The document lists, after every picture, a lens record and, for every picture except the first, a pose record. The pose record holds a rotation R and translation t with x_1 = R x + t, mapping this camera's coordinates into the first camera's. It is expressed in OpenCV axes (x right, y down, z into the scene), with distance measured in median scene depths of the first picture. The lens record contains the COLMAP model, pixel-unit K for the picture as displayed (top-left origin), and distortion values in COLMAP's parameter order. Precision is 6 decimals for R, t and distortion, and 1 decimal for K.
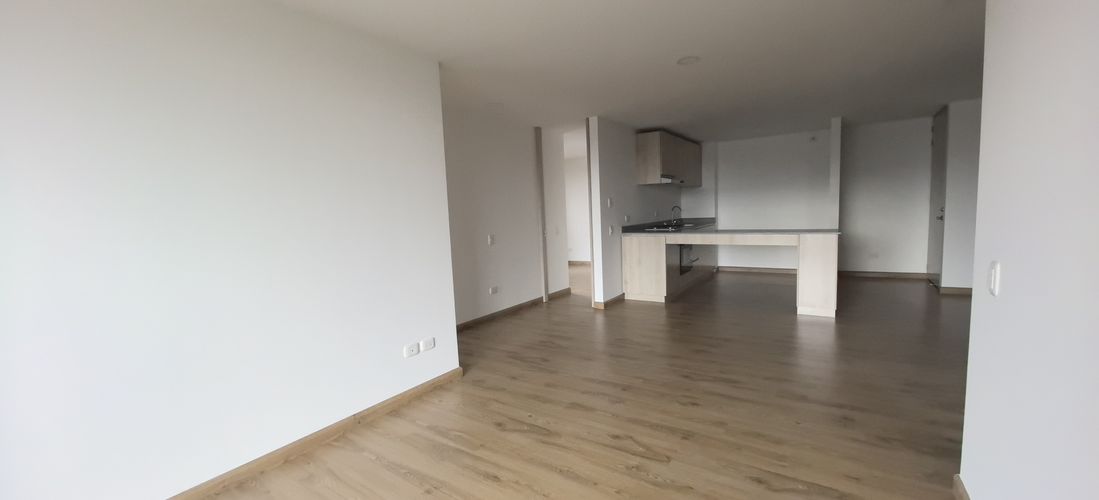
lens RADIAL K [[430.3, 0, 553.1], [0, 430.3, 252.0], [0, 0, 1]] dist [0.002193, 0.000246]
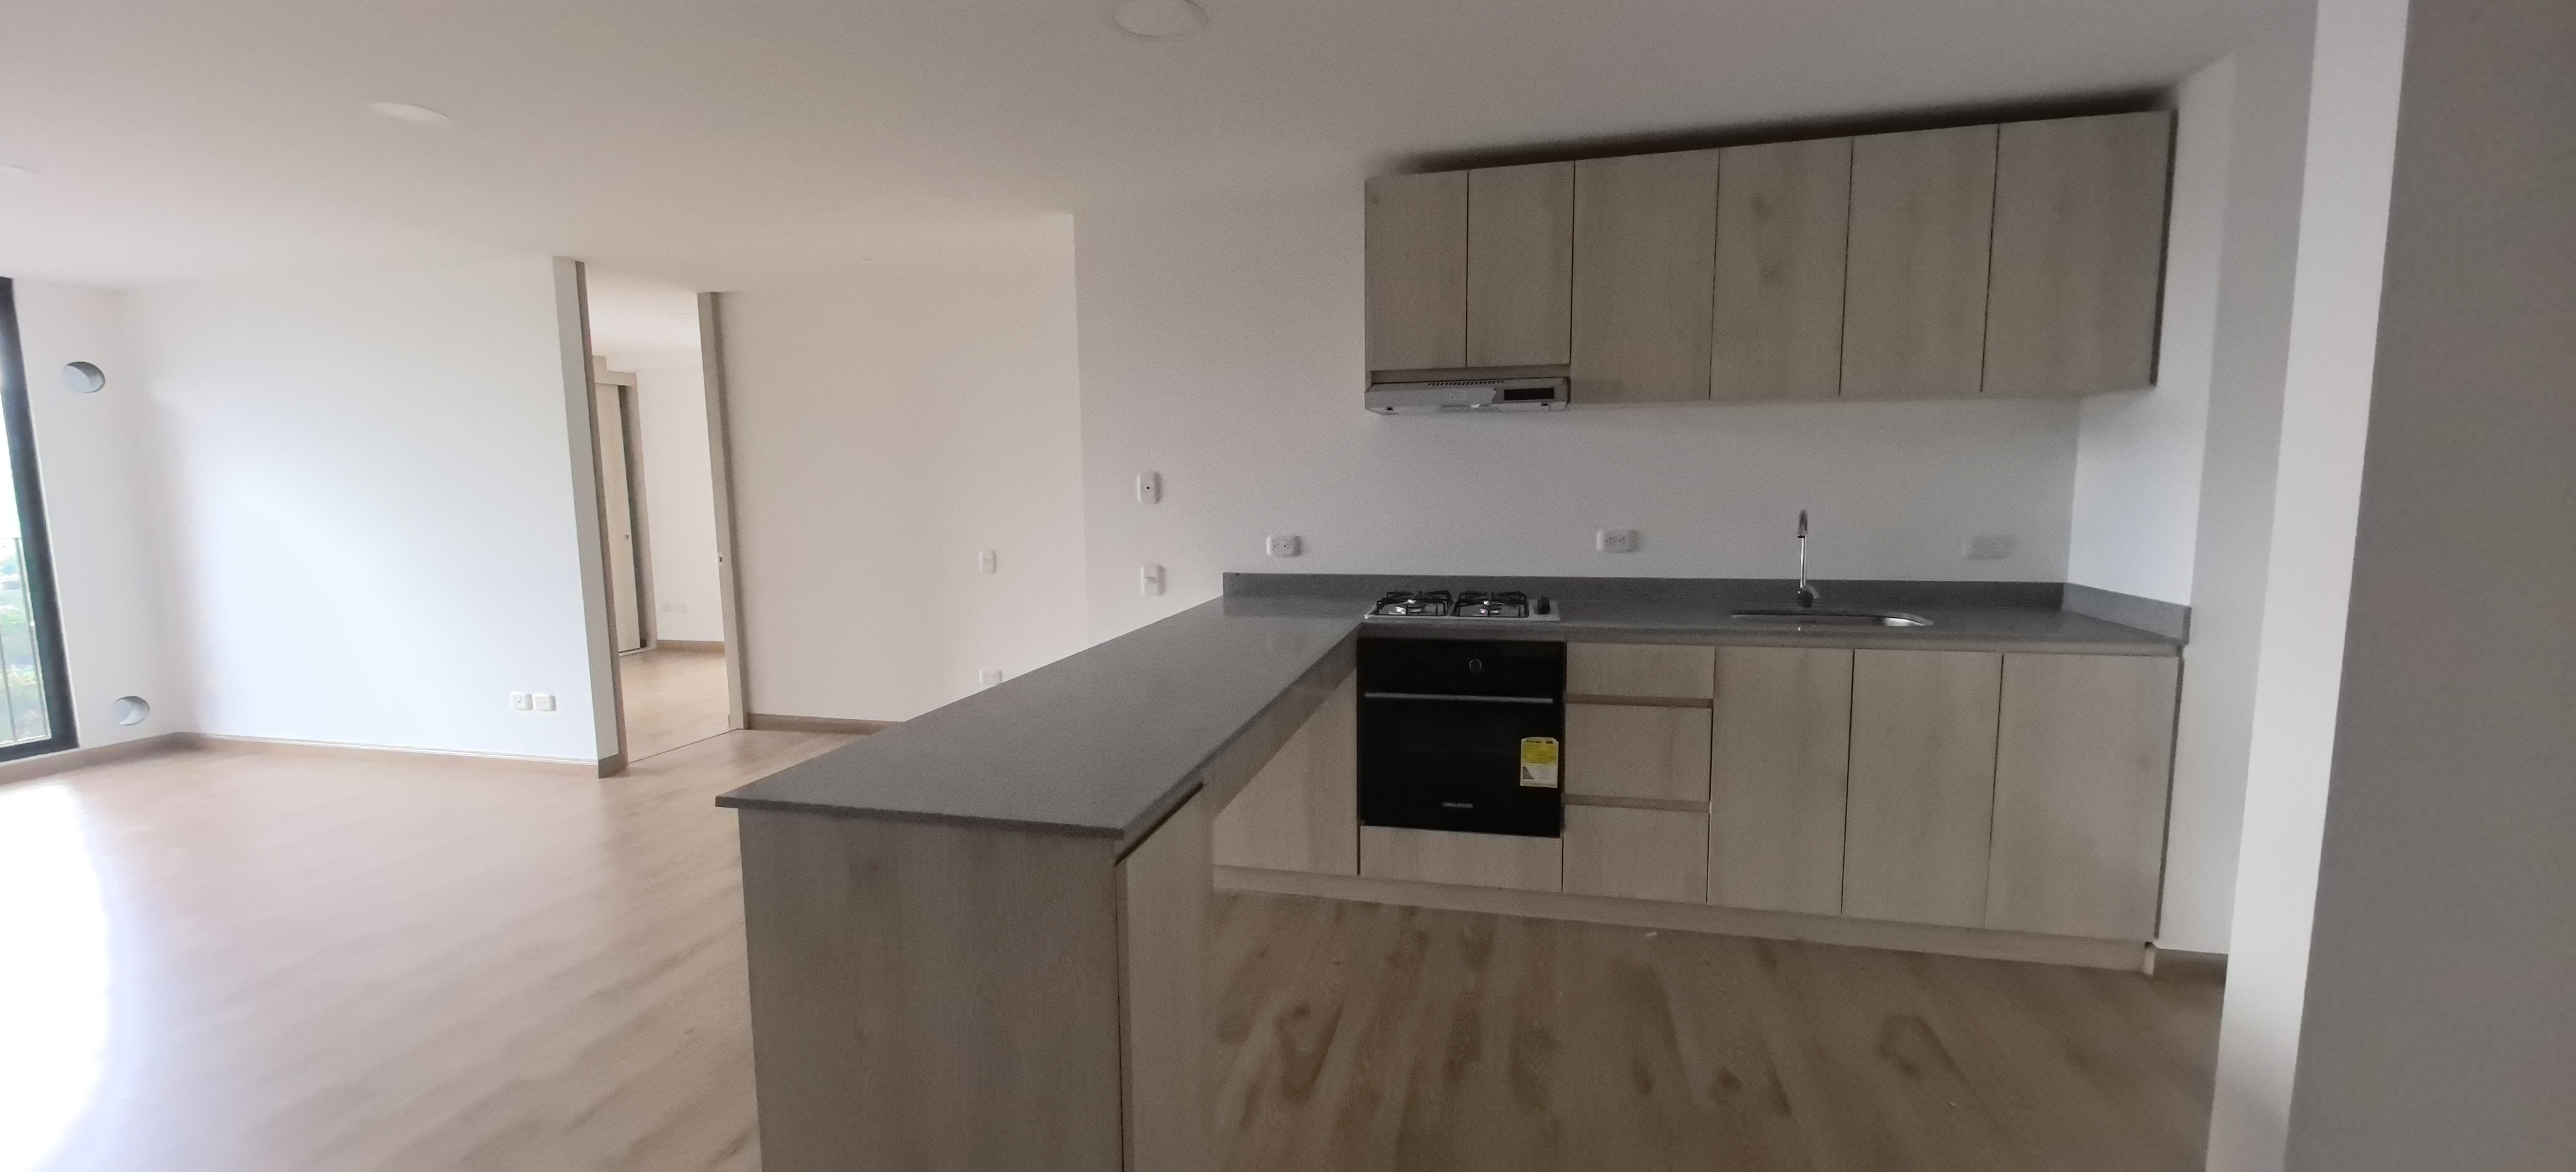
lens RADIAL K [[1008.5, 0, 1296.5], [0, 1008.5, 590.7], [0, 0, 1]] dist [0.002193, 0.000246]
pose [[0.328837, 0.141750, -0.933688, 0.767757], [-0.095553, 0.988591, 0.116432, -0.124339], [0.939540, 0.050930, 0.338631, 0.794327]]
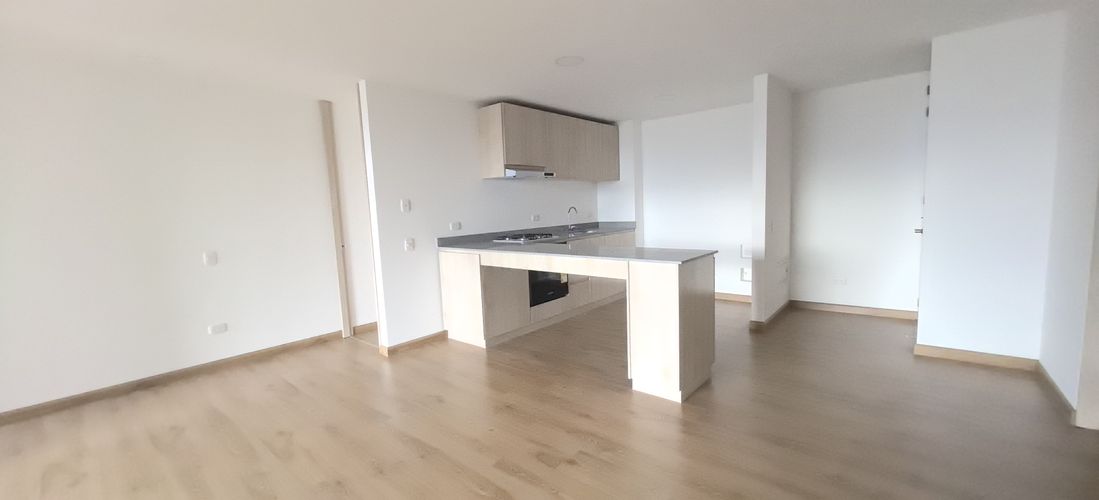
lens RADIAL K [[430.3, 0, 553.1], [0, 430.3, 252.0], [0, 0, 1]] dist [0.002193, 0.000246]
pose [[0.993298, 0.013310, -0.114812, 0.418281], [-0.011583, 0.999810, 0.015696, -0.047729], [0.115000, -0.014261, 0.993263, 0.300963]]
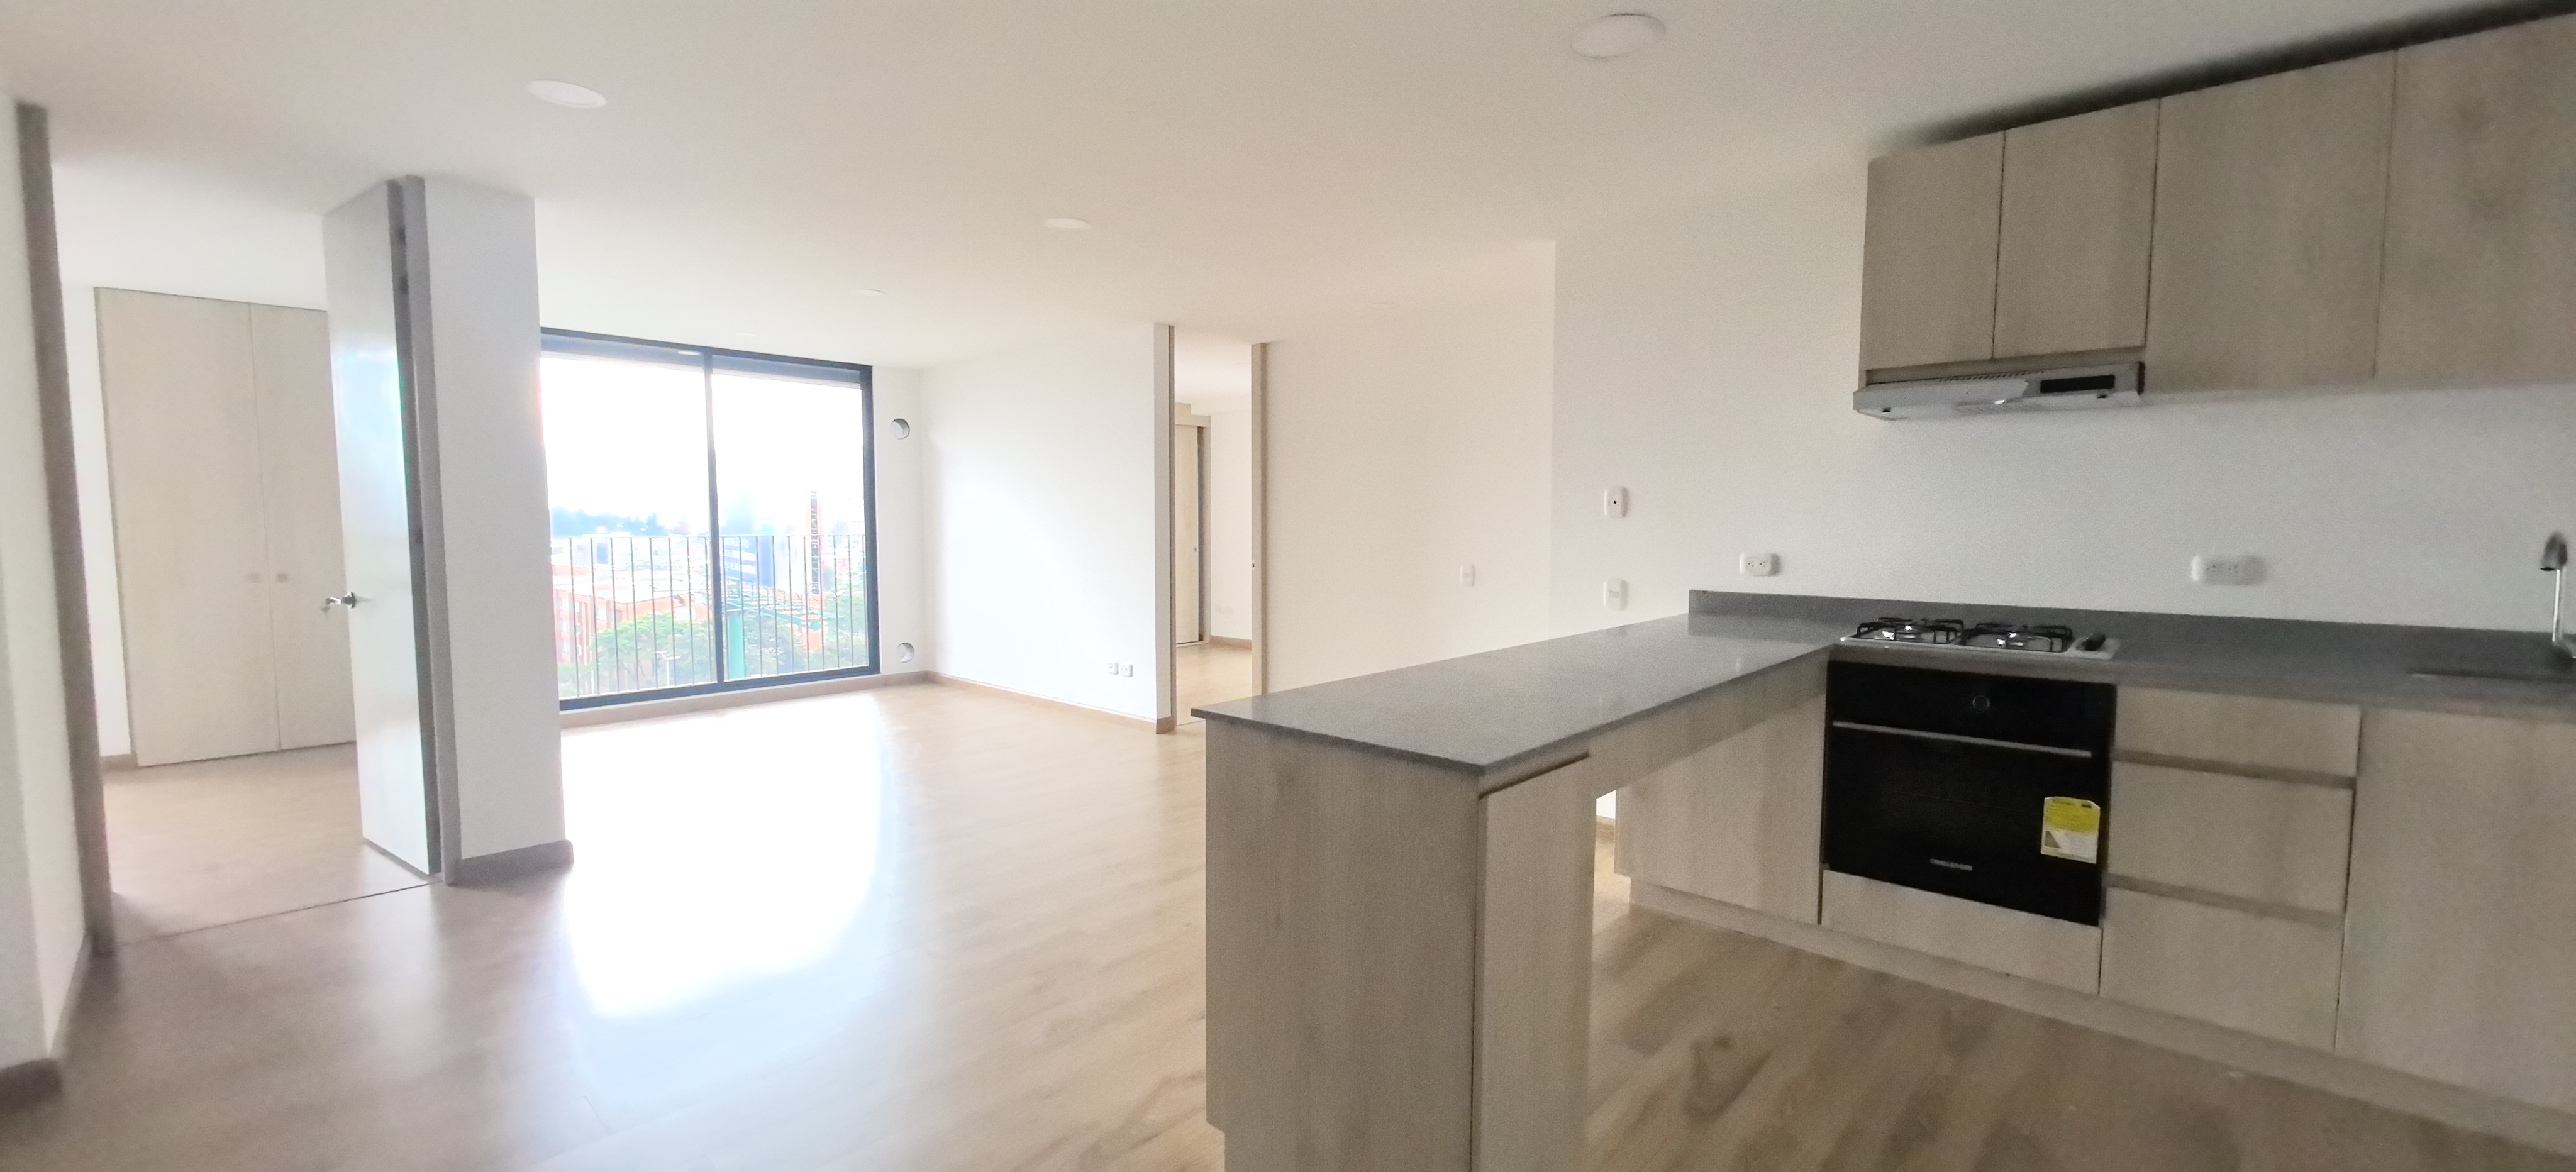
lens RADIAL K [[1009.3, 0, 1277.3], [0, 1009.3, 591.0], [0, 0, 1]] dist [-0.002098, -0.000355]
pose [[-0.180548, 0.111839, -0.977187, 0.801933], [-0.091410, 0.987306, 0.129887, -0.112927], [0.979309, 0.112775, -0.168033, 0.823271]]
